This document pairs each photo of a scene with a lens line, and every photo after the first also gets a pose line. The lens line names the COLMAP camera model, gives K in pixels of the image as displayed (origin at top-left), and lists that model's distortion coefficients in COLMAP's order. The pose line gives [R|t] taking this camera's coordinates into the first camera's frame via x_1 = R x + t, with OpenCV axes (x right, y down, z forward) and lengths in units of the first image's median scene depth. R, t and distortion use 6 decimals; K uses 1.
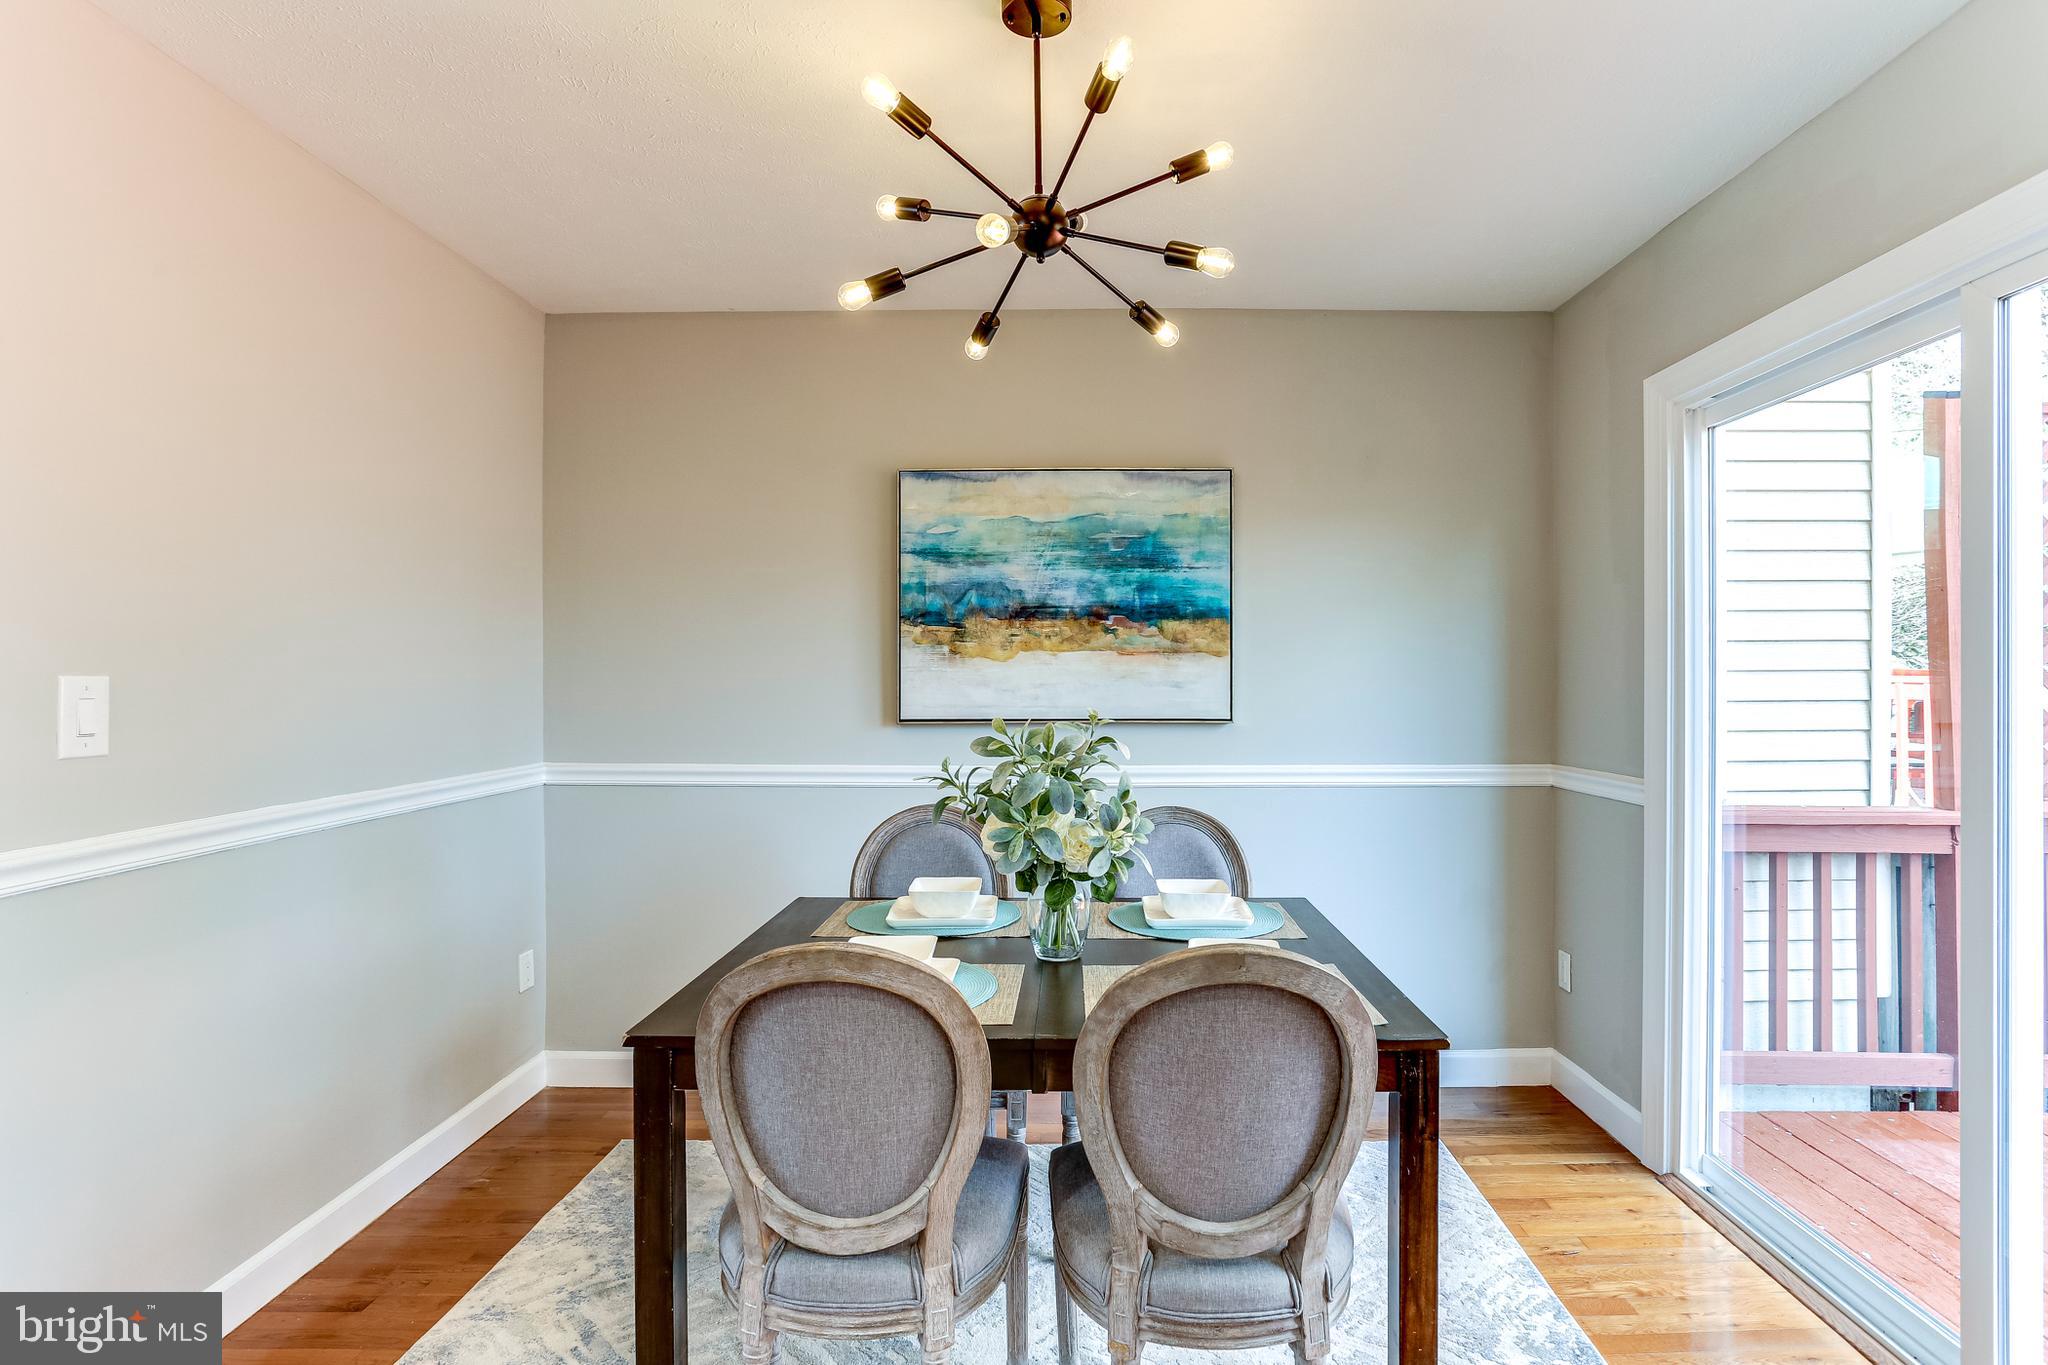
lens RADIAL K [[853.6, 0, 1010.8], [0, 853.6, 681.8], [0, 0, 1]] dist [-0.022805, 0.000564]
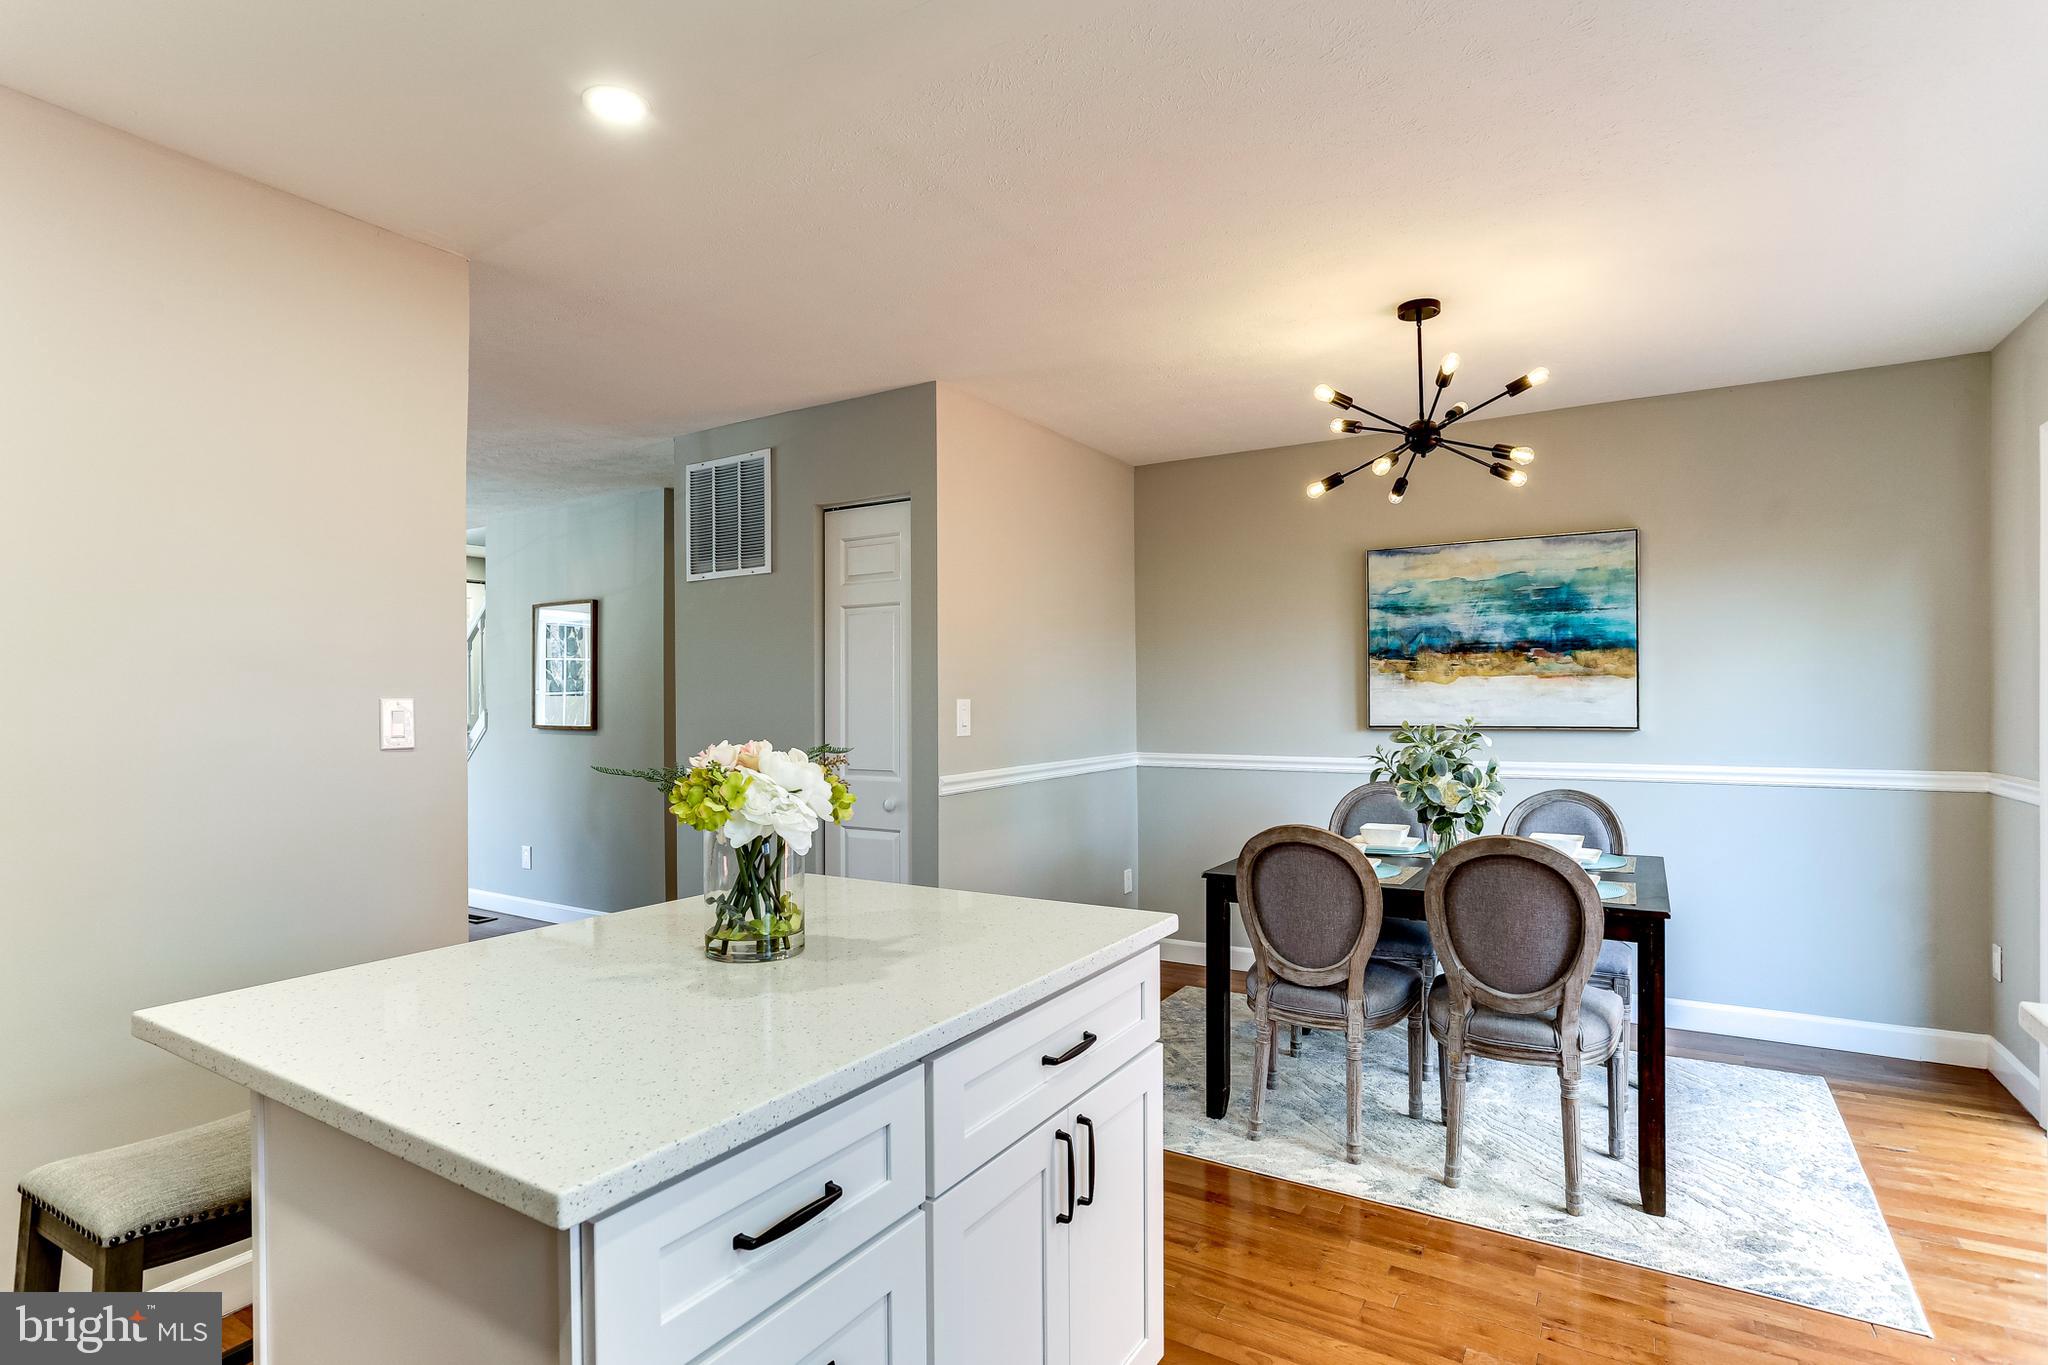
lens RADIAL K [[1010.3, 0, 1021.5], [0, 1010.3, 700.8], [0, 0, 1]] dist [-0.038338, 0.019196]
pose [[0.854321, -0.004911, -0.519723, 0.286275], [0.005334, 0.999986, -0.000681, 0.000408], [0.519719, -0.002190, 0.854335, -0.852080]]
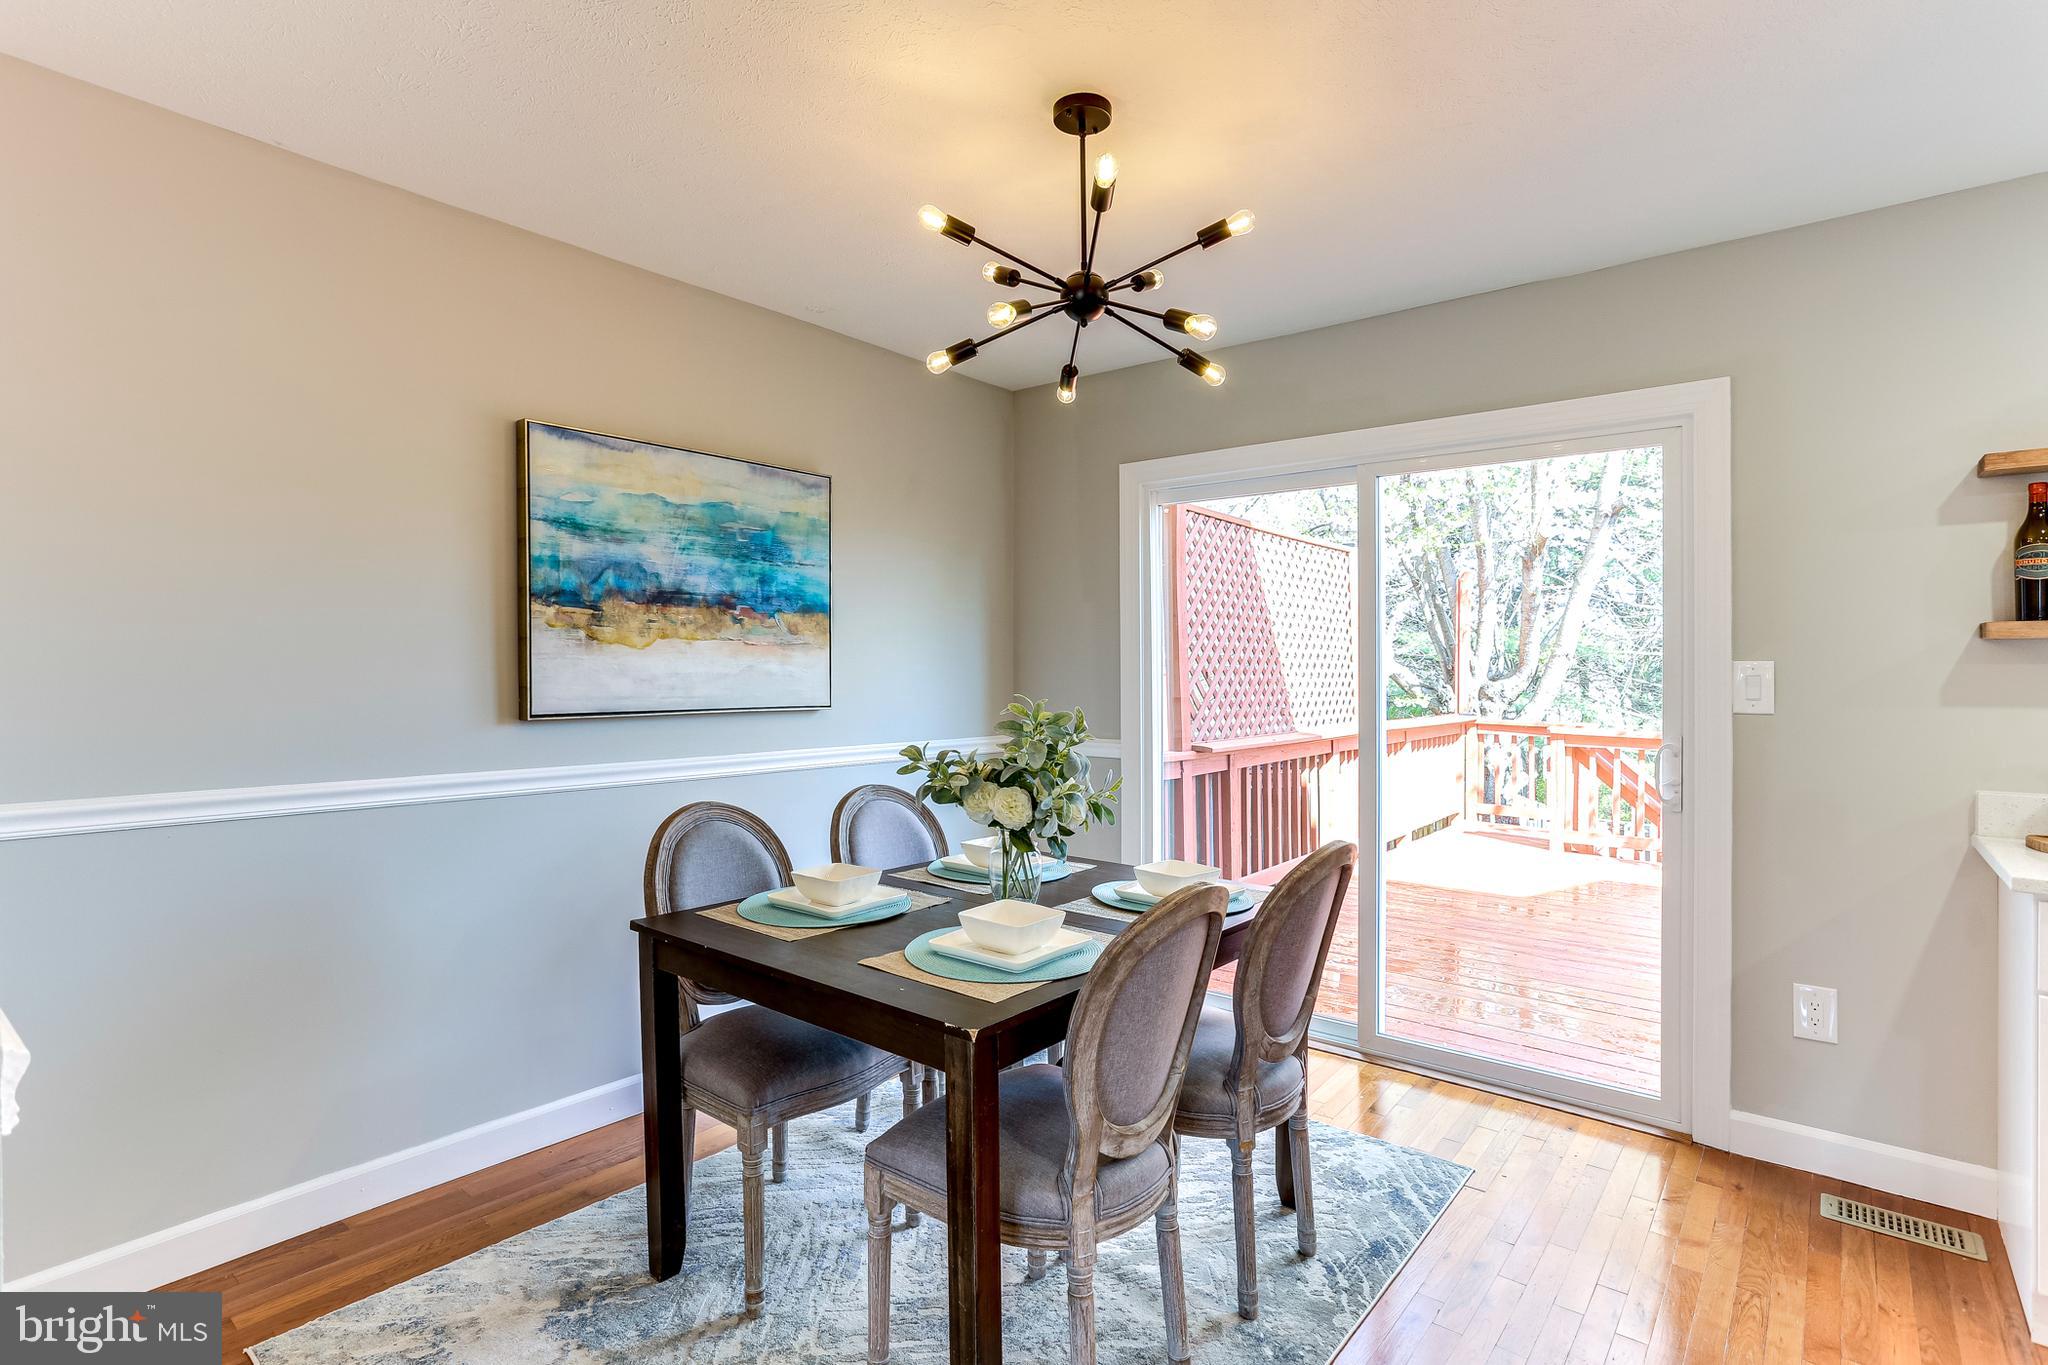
lens RADIAL K [[1010.3, 0, 1008.7], [0, 1010.3, 665.0], [0, 0, 1]] dist [-0.038338, 0.019196]
pose [[0.633938, 0.006323, 0.773358, -0.693521], [-0.004696, 0.999980, -0.004326, -0.004126], [-0.773370, -0.000889, 0.633954, -0.000617]]
